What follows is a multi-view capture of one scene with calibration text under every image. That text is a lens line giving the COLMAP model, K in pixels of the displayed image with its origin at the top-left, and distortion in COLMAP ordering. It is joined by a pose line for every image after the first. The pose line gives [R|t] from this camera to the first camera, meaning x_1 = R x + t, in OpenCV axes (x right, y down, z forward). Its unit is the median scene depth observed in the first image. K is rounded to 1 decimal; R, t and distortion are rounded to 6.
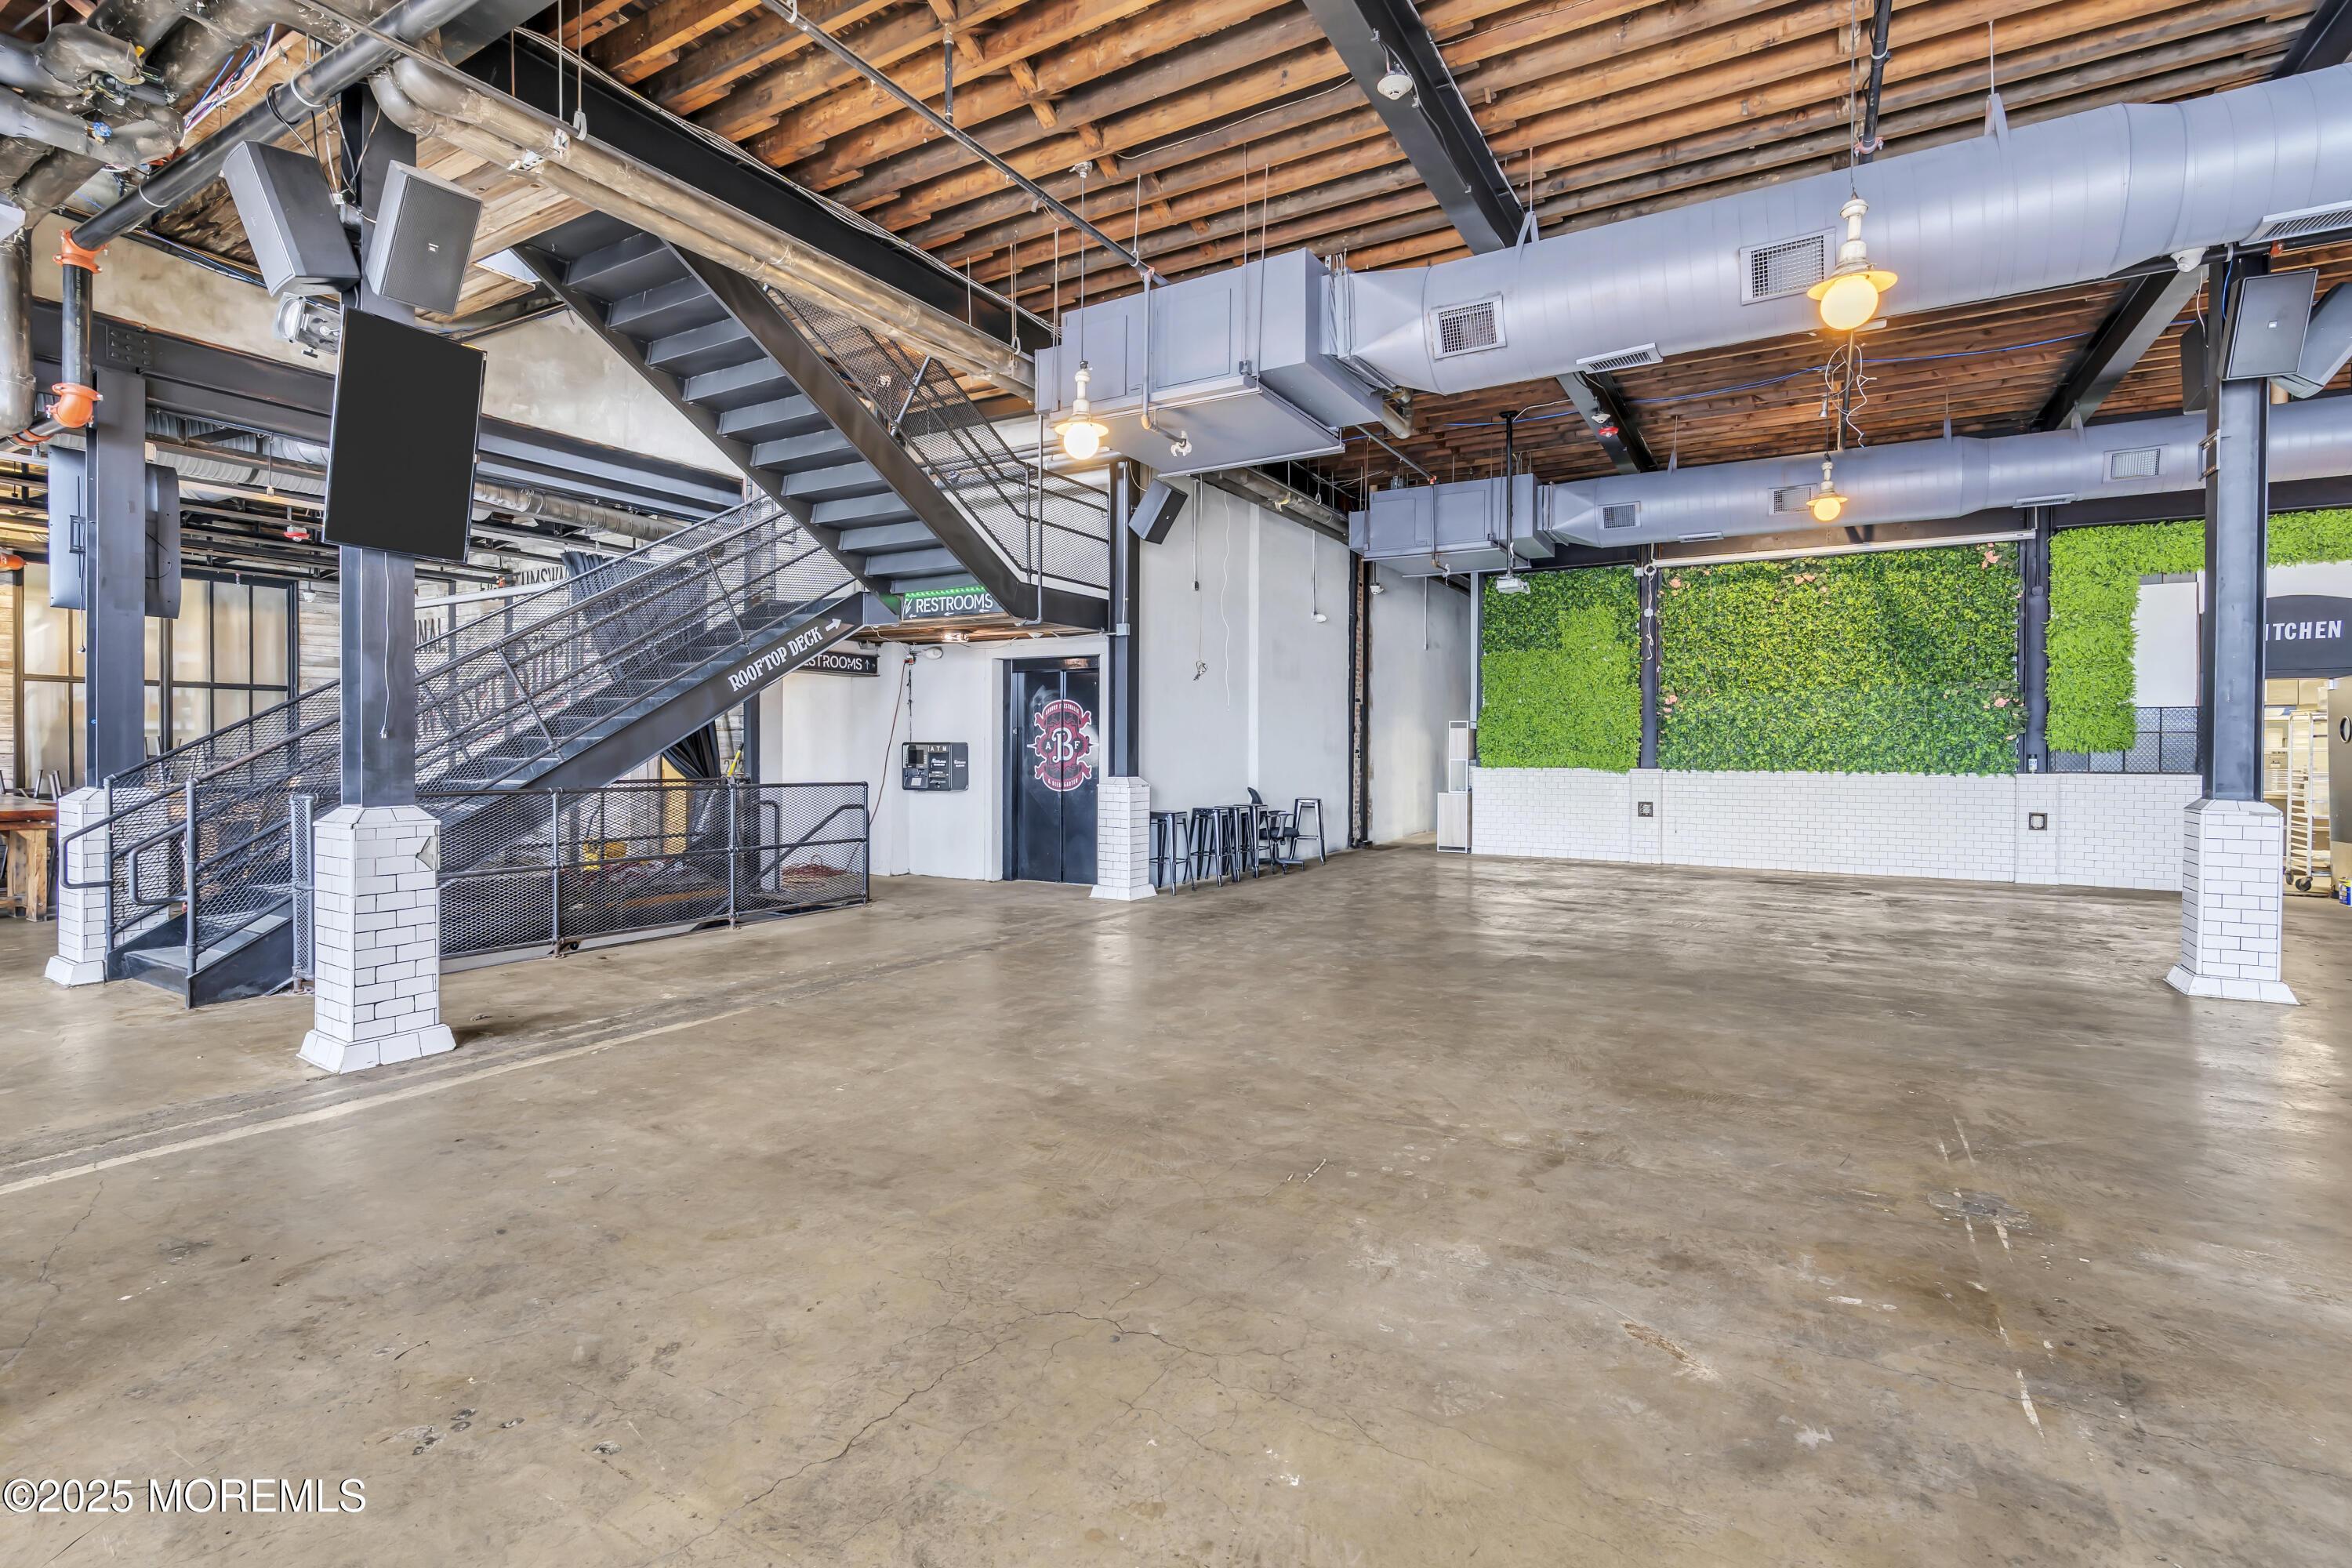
lens RADIAL K [[1079.6, 0, 1170.9], [0, 1079.6, 765.3], [0, 0, 1]] dist [-0.001593, 0.001991]
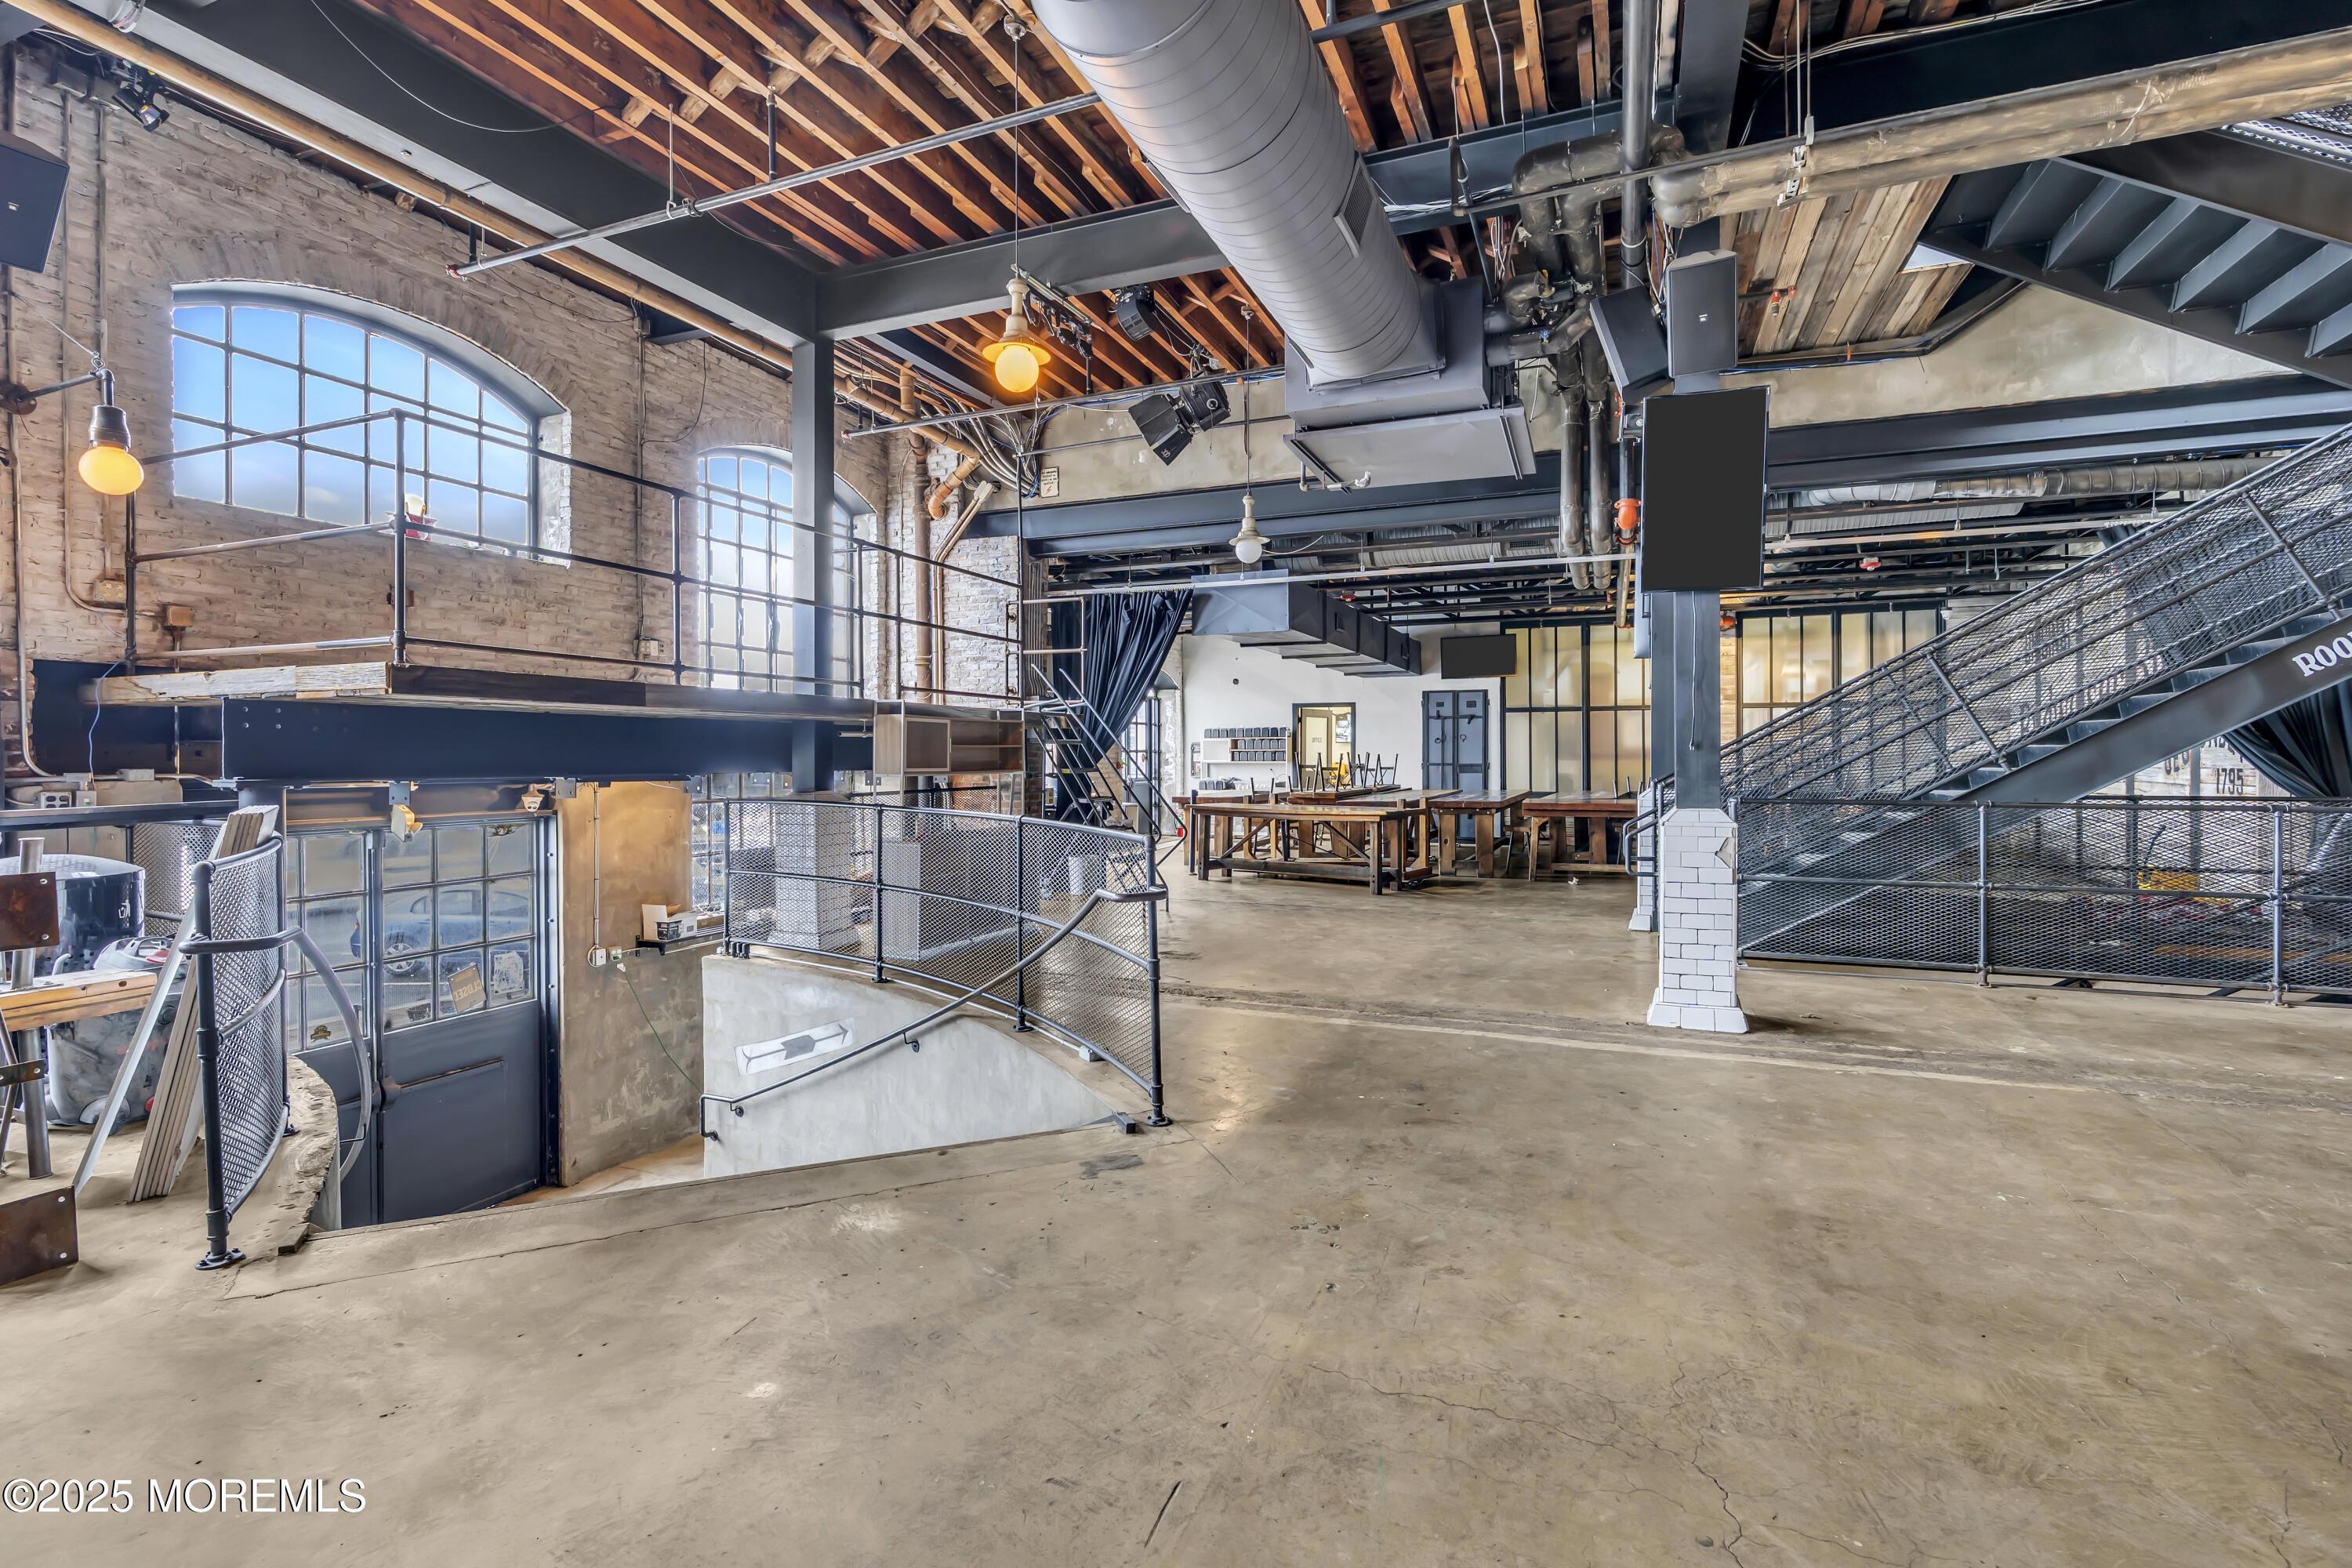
lens RADIAL K [[1079.6, 0, 1182.5], [0, 1079.6, 768.0], [0, 0, 1]] dist [-0.001593, 0.001991]
pose [[0.137160, 0.004117, -0.990540, 0.379973], [-0.009935, 0.999947, 0.002781, -0.003693], [0.990499, 0.009459, 0.137194, 0.314141]]
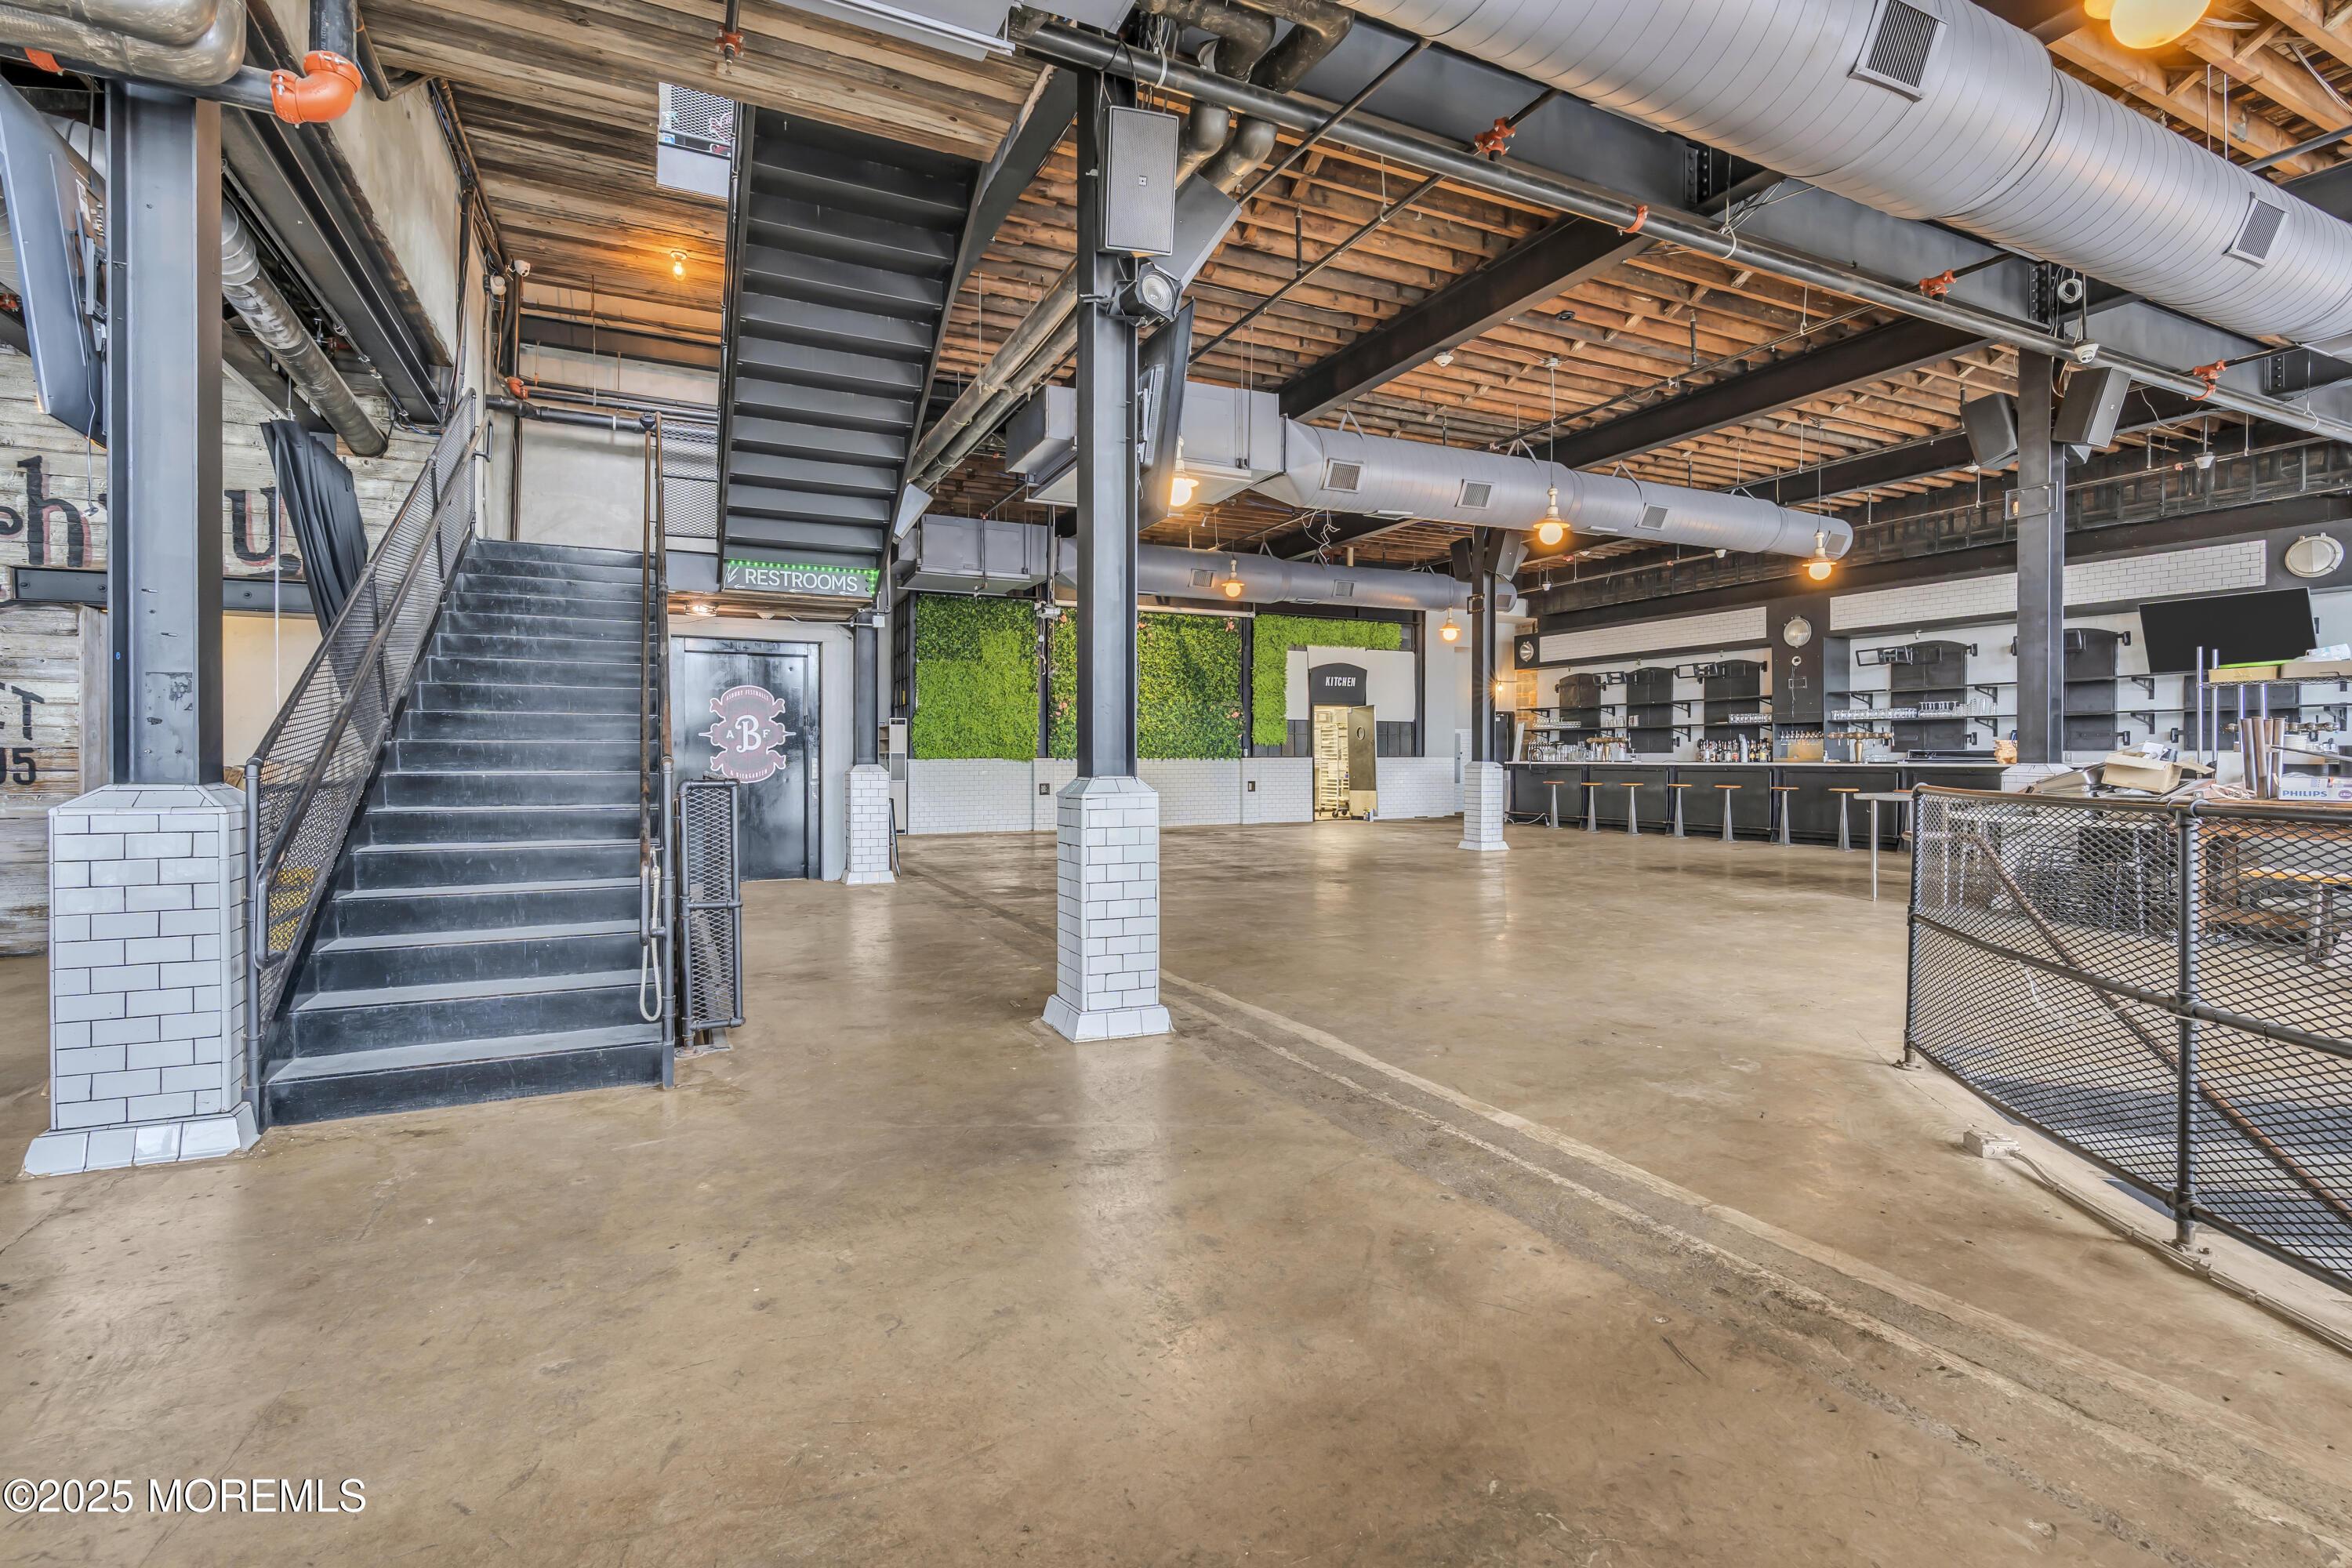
lens RADIAL K [[1079.6, 0, 1169.5], [0, 1079.6, 767.7], [0, 0, 1]] dist [-0.001593, 0.001991]
pose [[0.556682, -0.014449, 0.830600, -1.485062], [0.016655, 0.999842, 0.006230, 0.023992], [-0.830559, 0.010366, 0.556835, 0.385590]]
